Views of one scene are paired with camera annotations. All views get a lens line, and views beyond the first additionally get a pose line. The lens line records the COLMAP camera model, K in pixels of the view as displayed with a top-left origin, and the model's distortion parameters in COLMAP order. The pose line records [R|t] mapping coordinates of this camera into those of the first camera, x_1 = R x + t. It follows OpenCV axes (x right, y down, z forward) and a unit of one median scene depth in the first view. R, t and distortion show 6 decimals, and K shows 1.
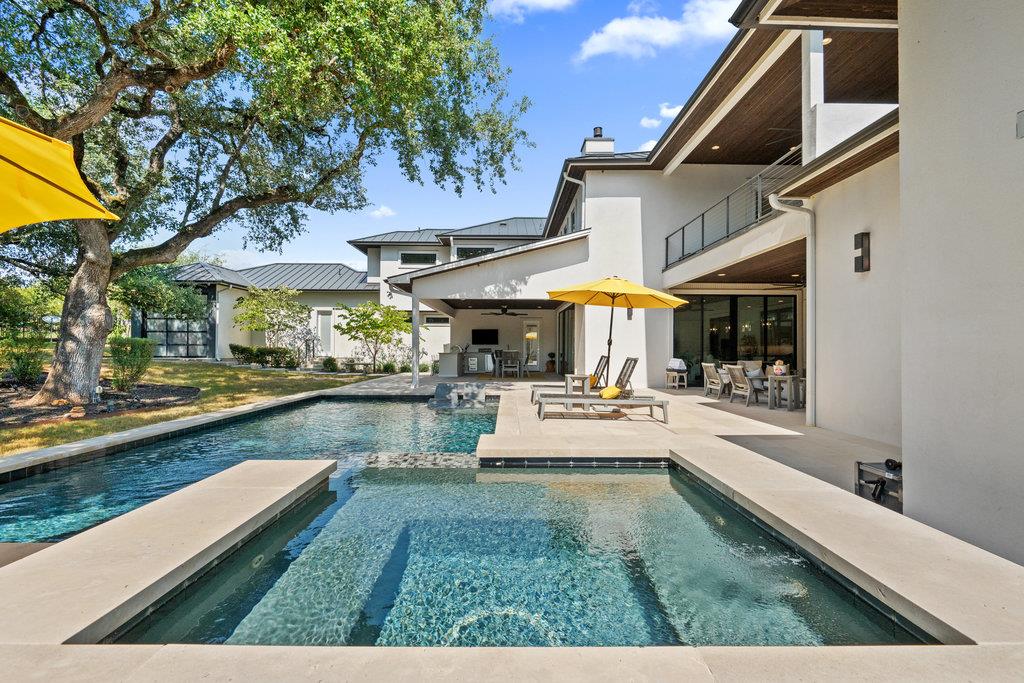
lens RADIAL K [[467.7, 0, 511.8], [0, 467.7, 343.0], [0, 0, 1]] dist [-0.002597, -0.002135]
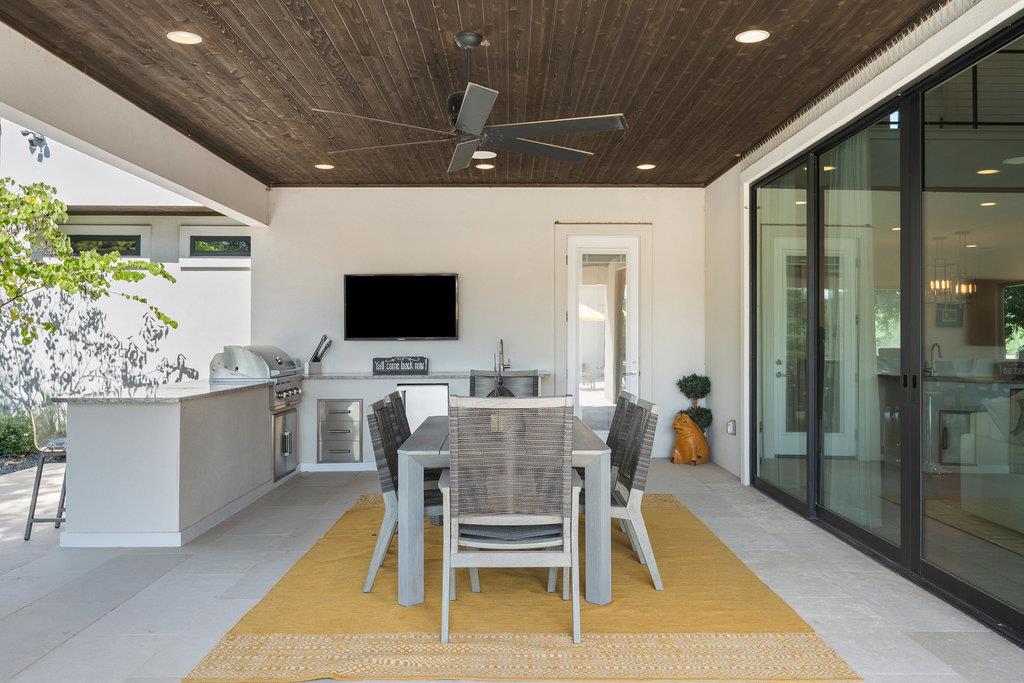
lens RADIAL K [[796.0, 0, 512.4], [0, 796.0, 340.7], [0, 0, 1]] dist [0.000556, 0.000130]
pose [[0.999990, -0.003660, -0.002698, -0.002356], [0.003684, 0.999952, 0.009046, 0.000192], [0.002665, -0.009056, 0.999955, 0.611728]]
